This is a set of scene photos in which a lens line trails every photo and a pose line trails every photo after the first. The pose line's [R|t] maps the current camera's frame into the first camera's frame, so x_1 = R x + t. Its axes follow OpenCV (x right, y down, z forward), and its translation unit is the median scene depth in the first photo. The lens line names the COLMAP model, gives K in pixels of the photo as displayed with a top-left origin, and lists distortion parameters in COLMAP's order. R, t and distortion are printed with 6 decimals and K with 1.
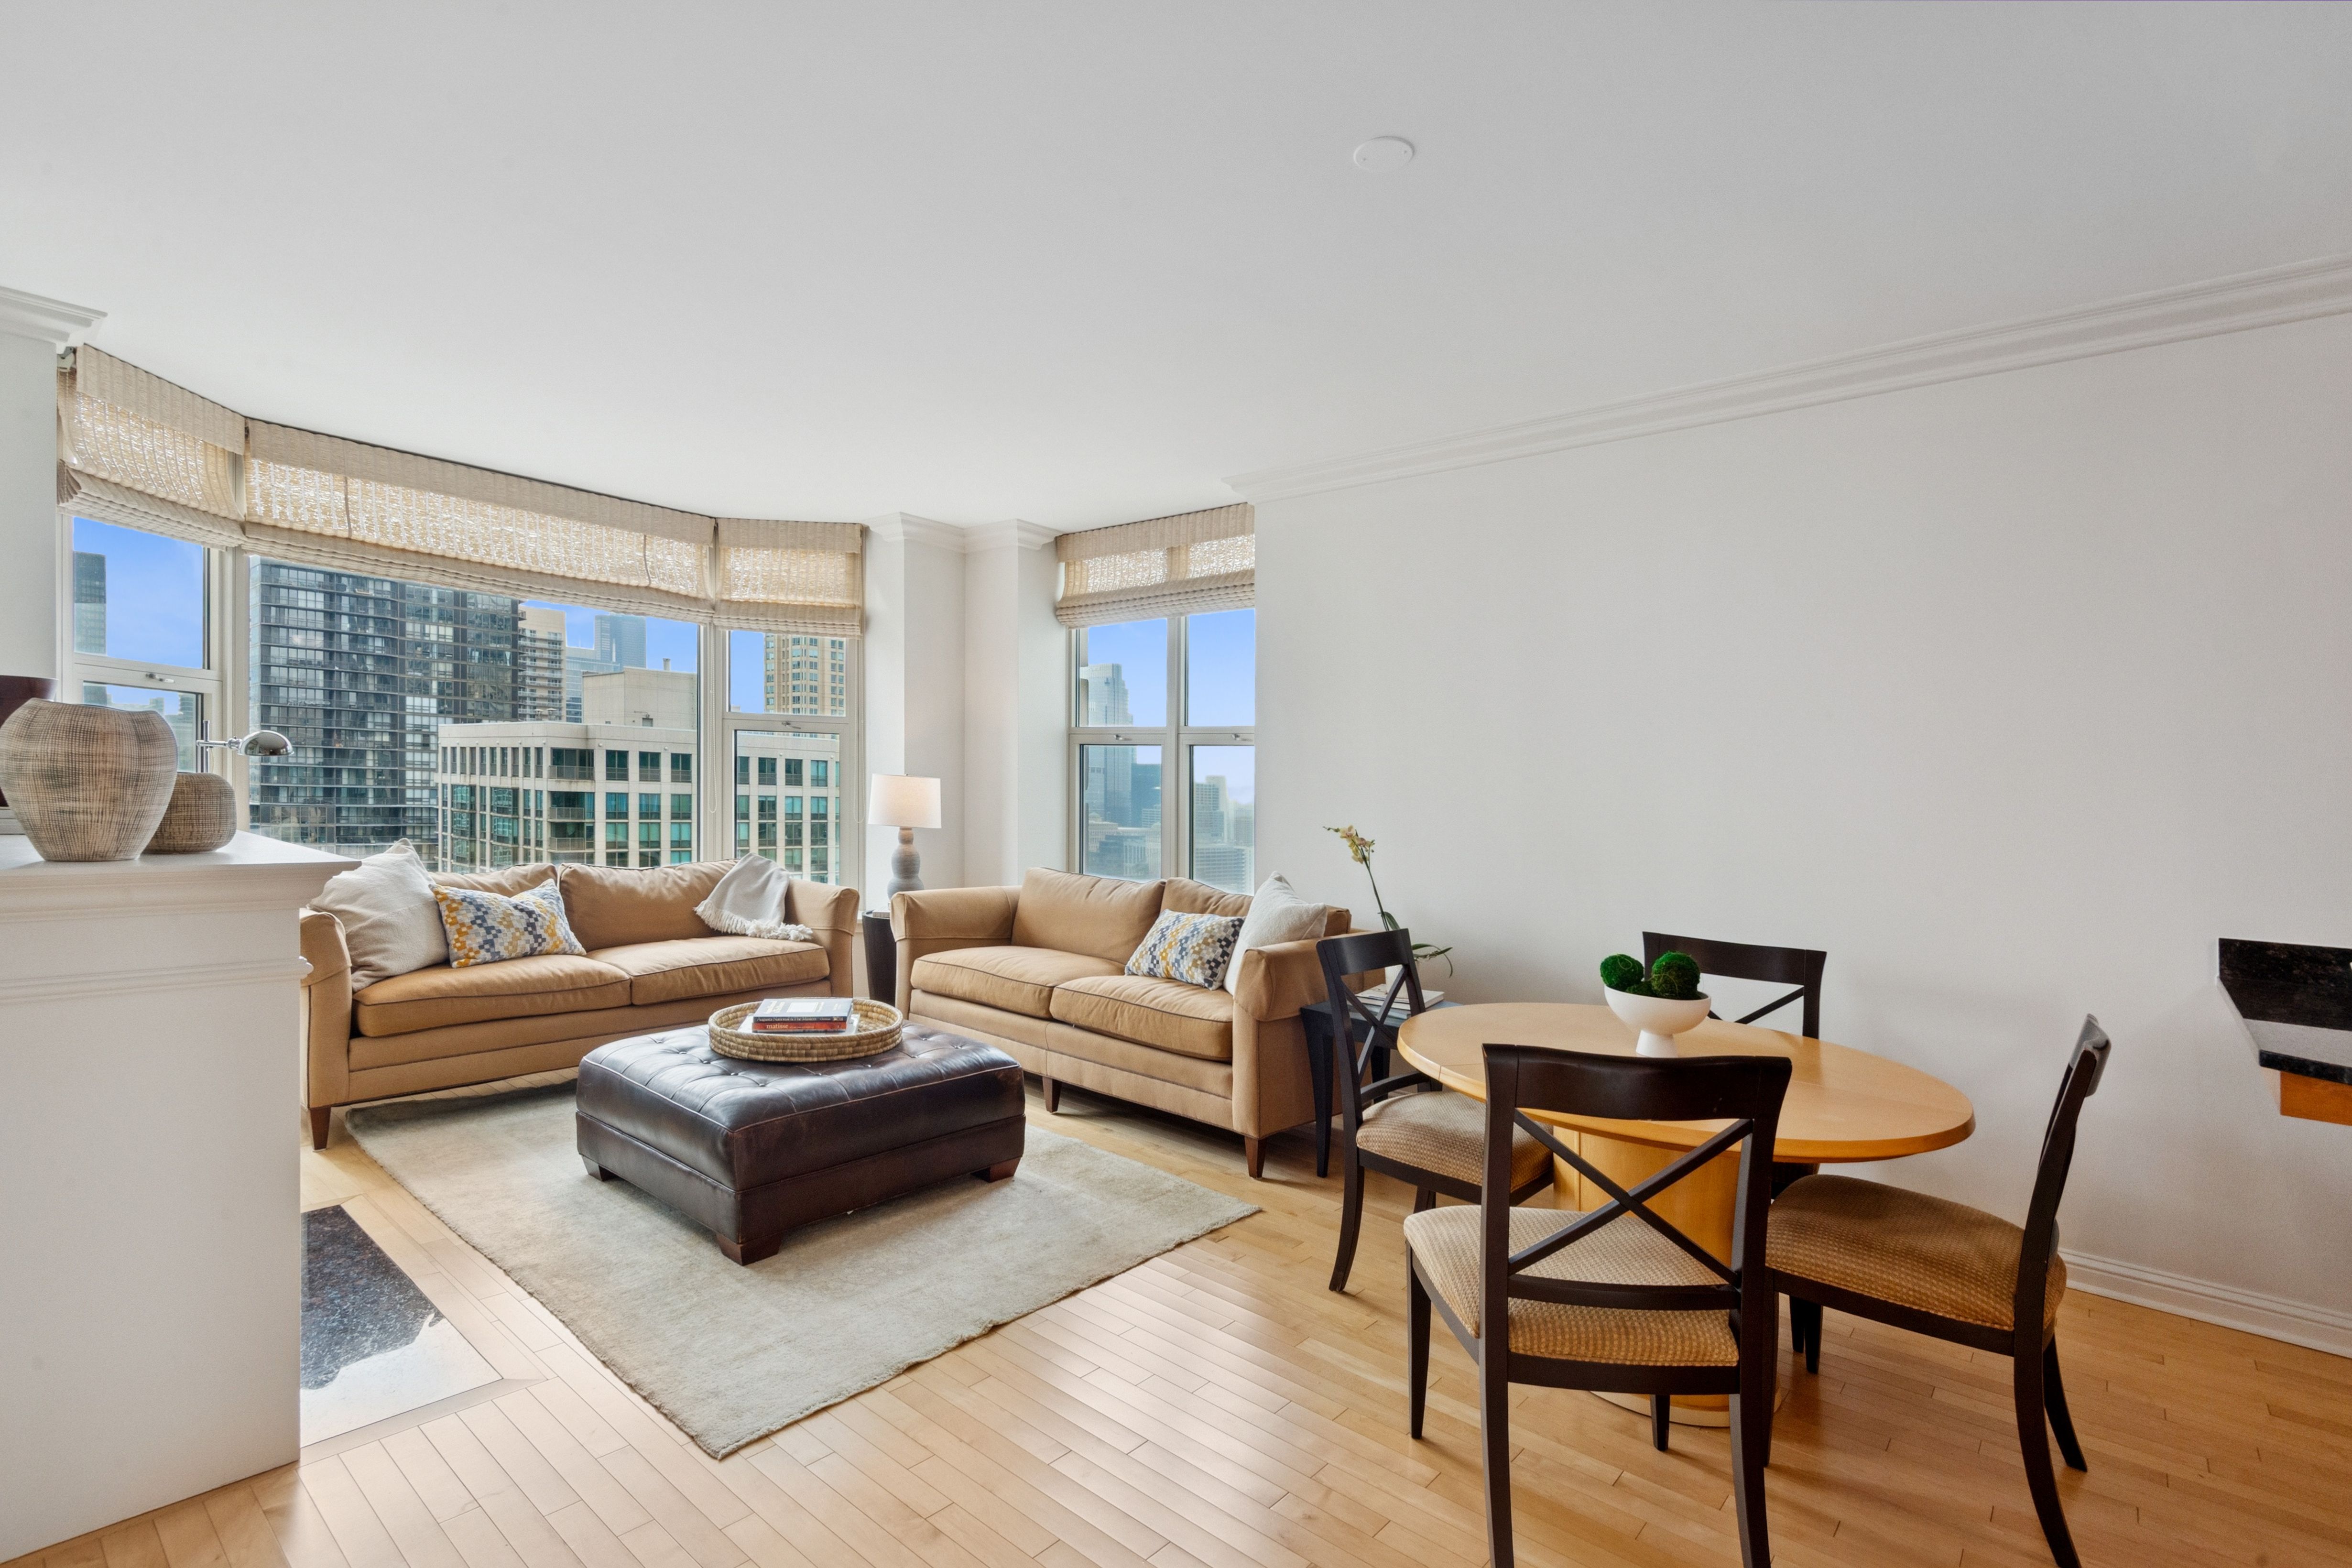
lens RADIAL K [[1131.7, 0, 1104.6], [0, 1131.7, 788.3], [0, 0, 1]] dist [0.041987, -0.033958]
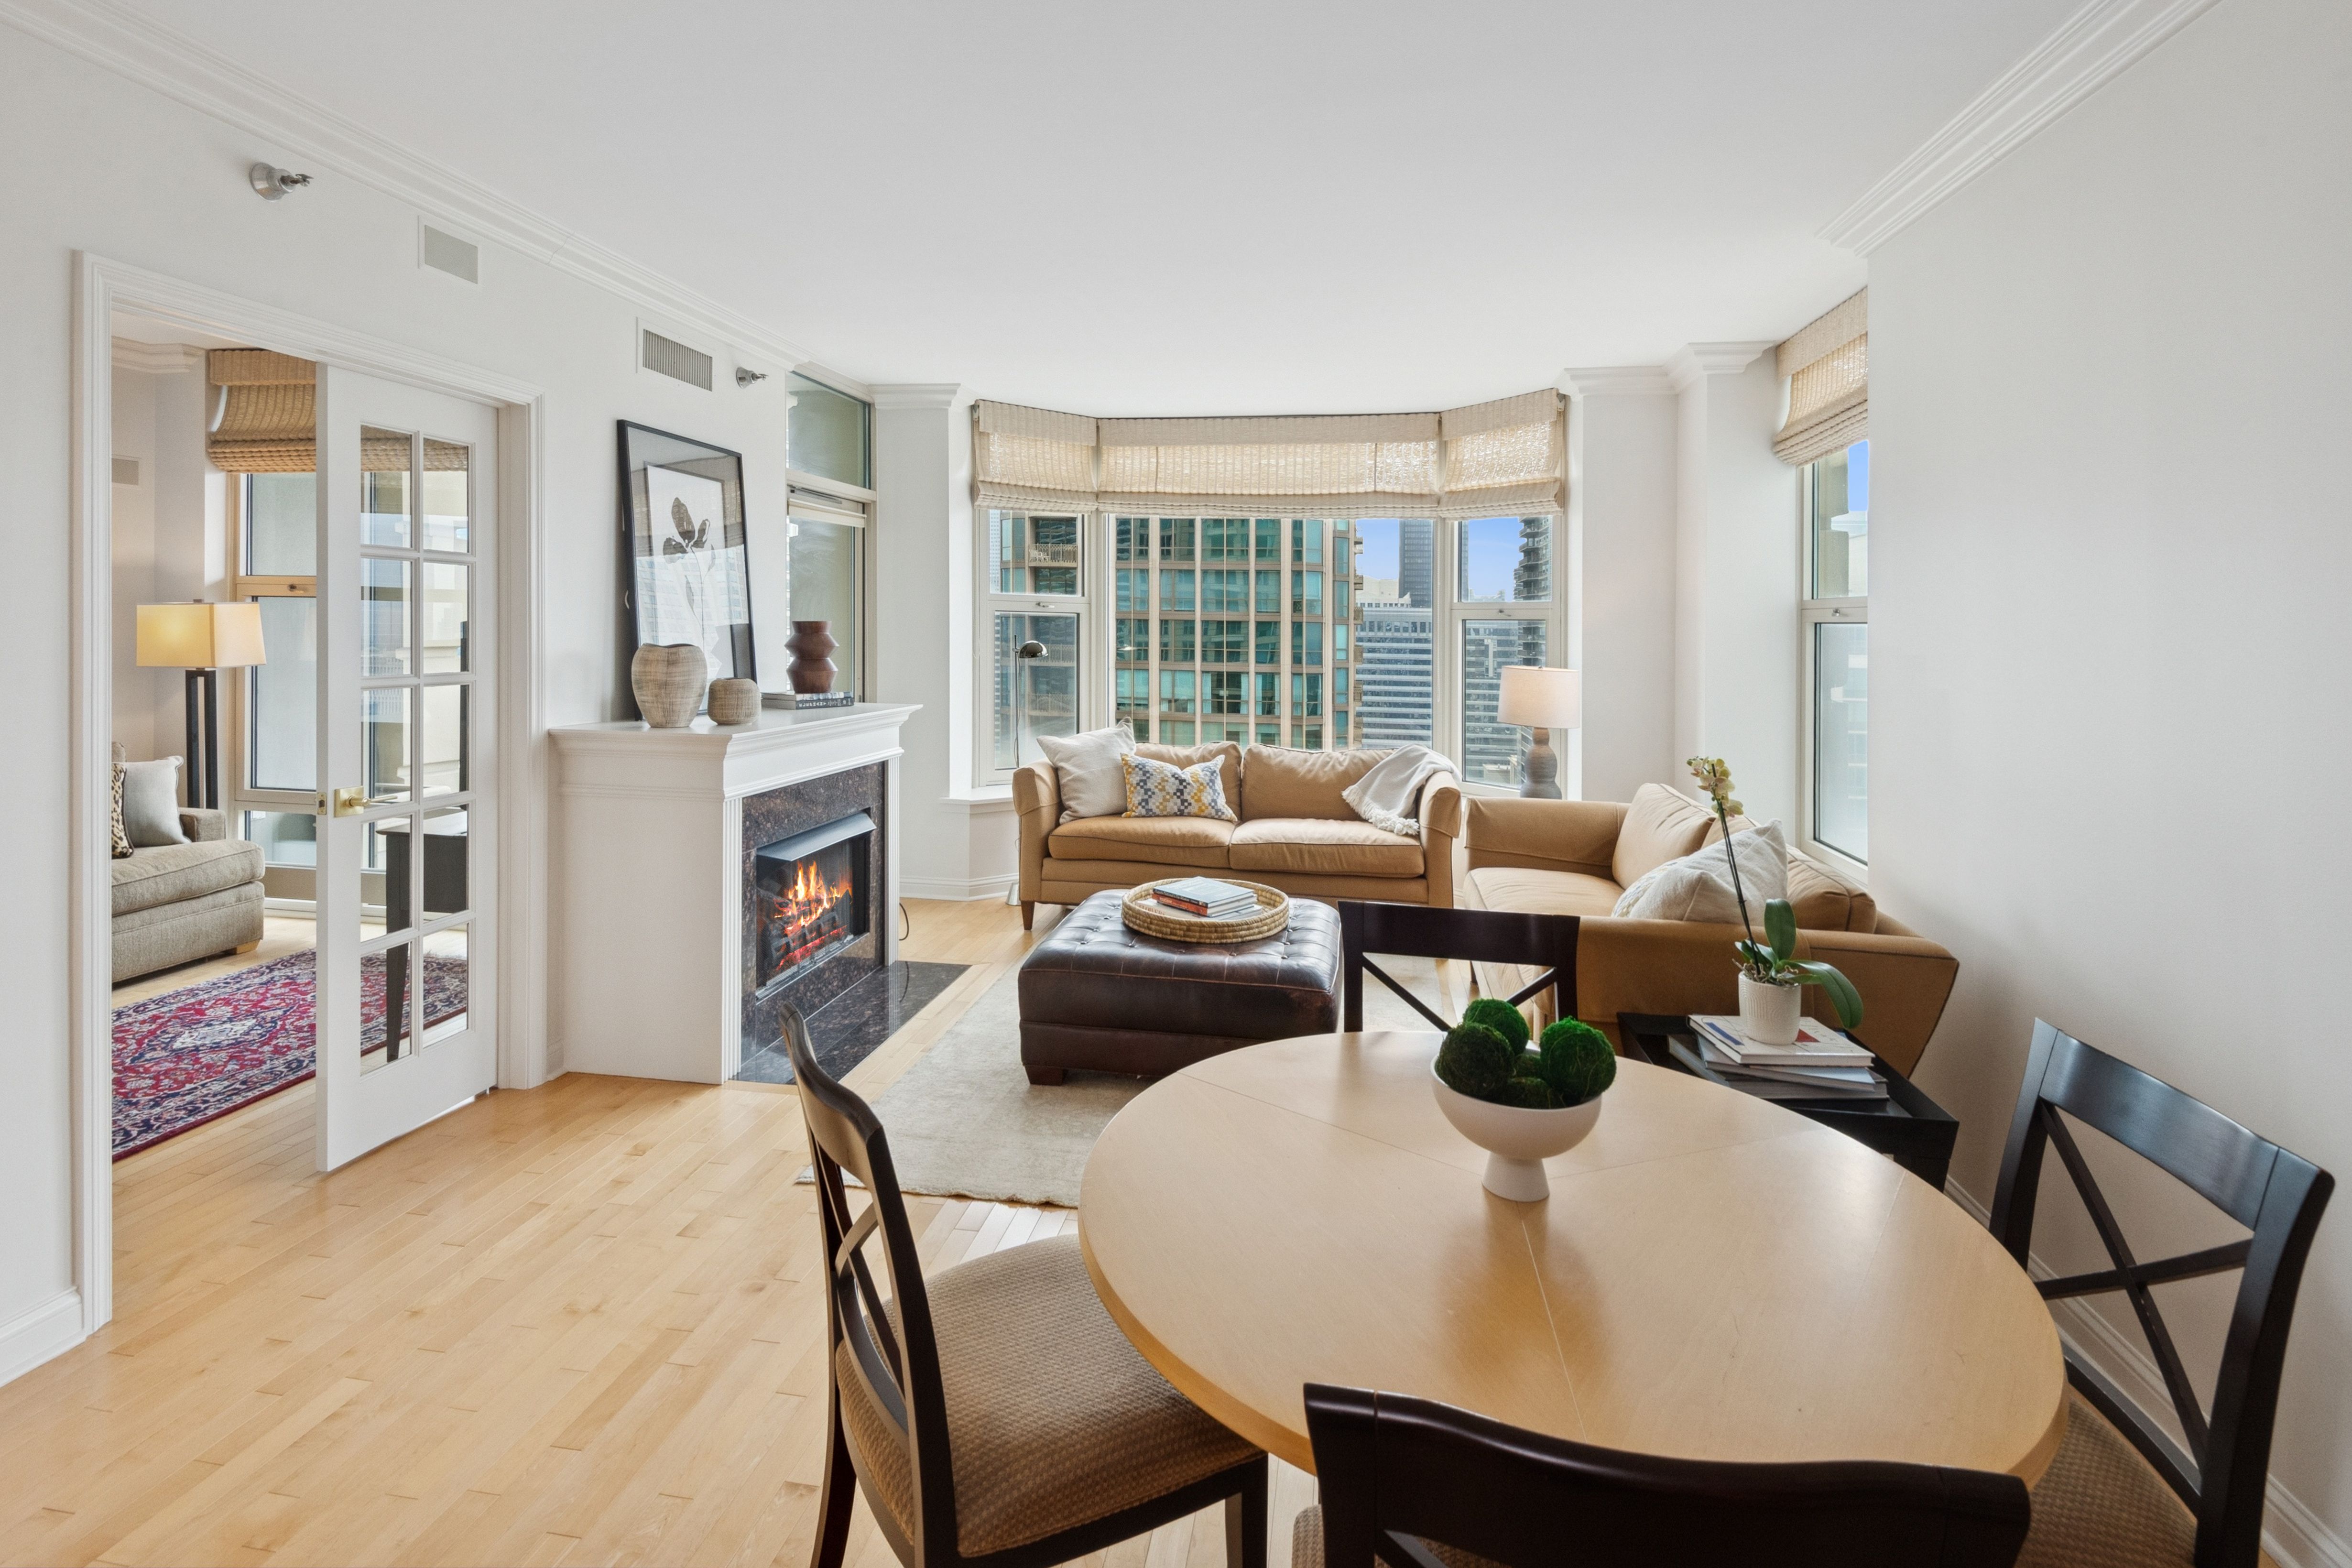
lens RADIAL K [[1157.8, 0, 1173.5], [0, 1157.8, 669.8], [0, 0, 1]] dist [0.028450, -0.025541]
pose [[0.506473, 0.004415, -0.862244, 0.303662], [0.004053, 0.999964, 0.007501, -0.010945], [0.862246, -0.007294, 0.506437, 0.189629]]
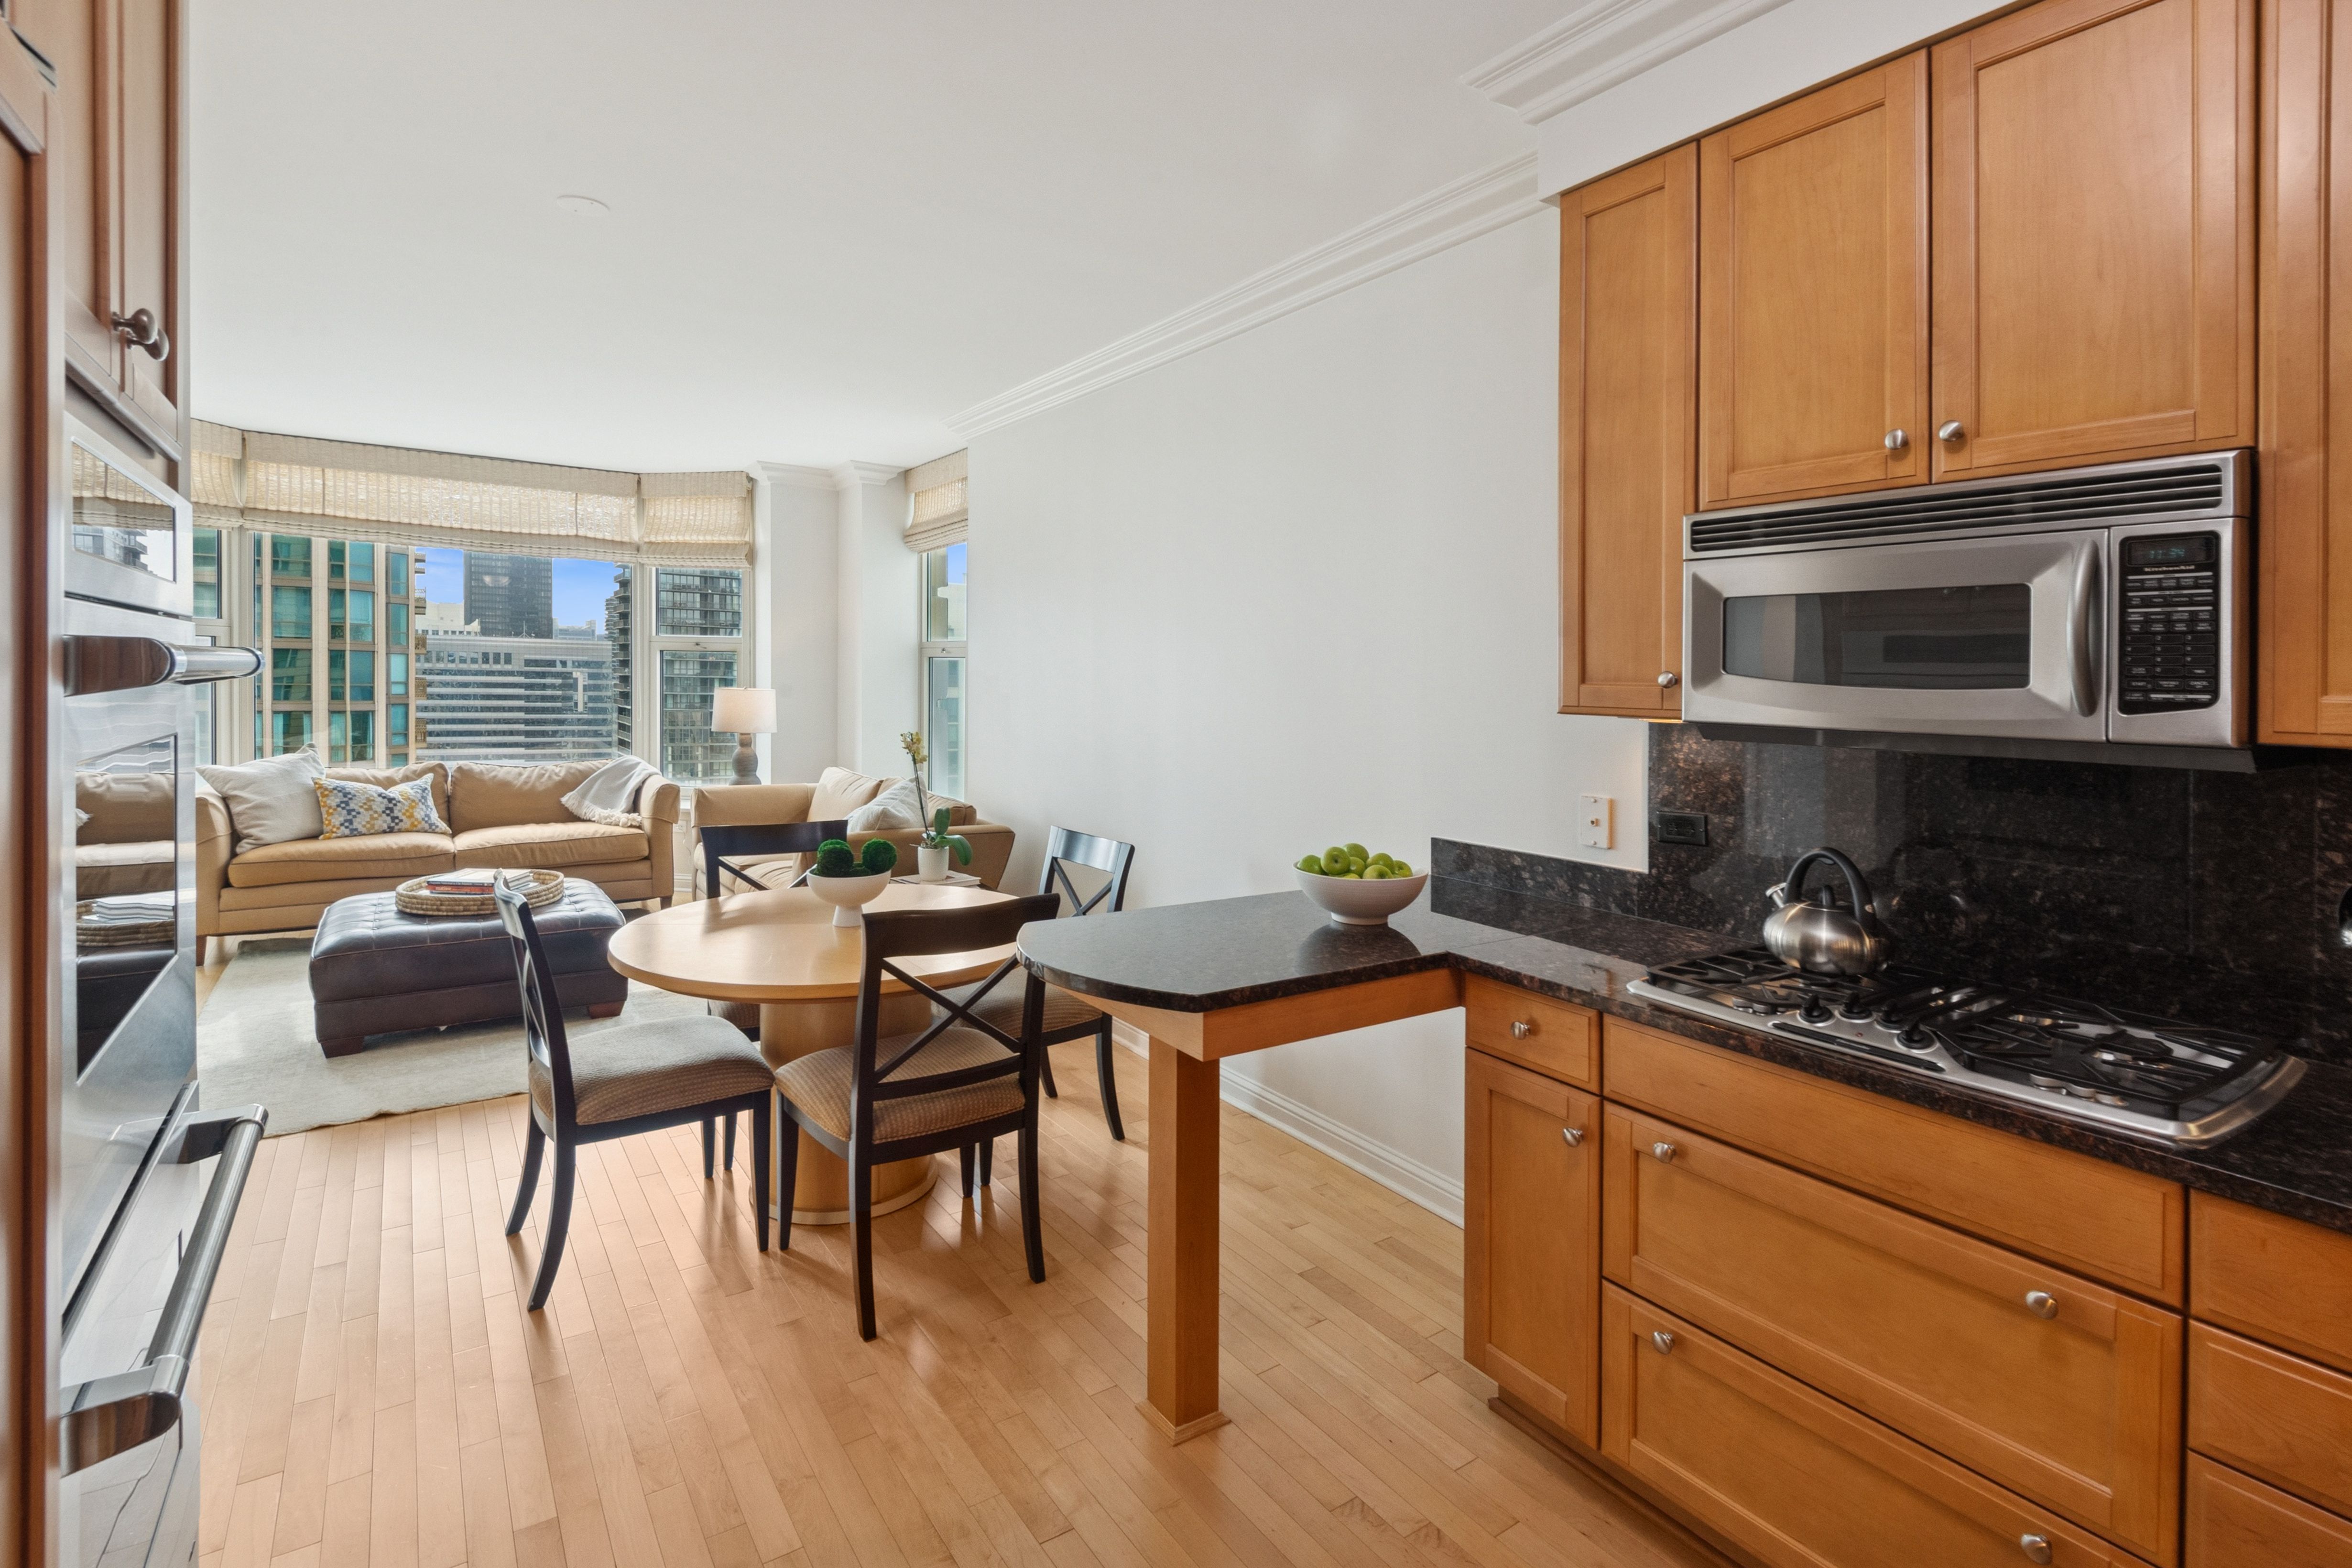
lens RADIAL K [[1145.4, 0, 1256.7], [0, 1145.4, 716.2], [0, 0, 1]] dist [-0.001422, -0.011430]
pose [[0.975236, -0.006970, -0.221056, 0.398553], [0.012980, 0.999584, 0.025748, -0.003628], [0.220784, -0.027979, 0.974921, -0.026792]]
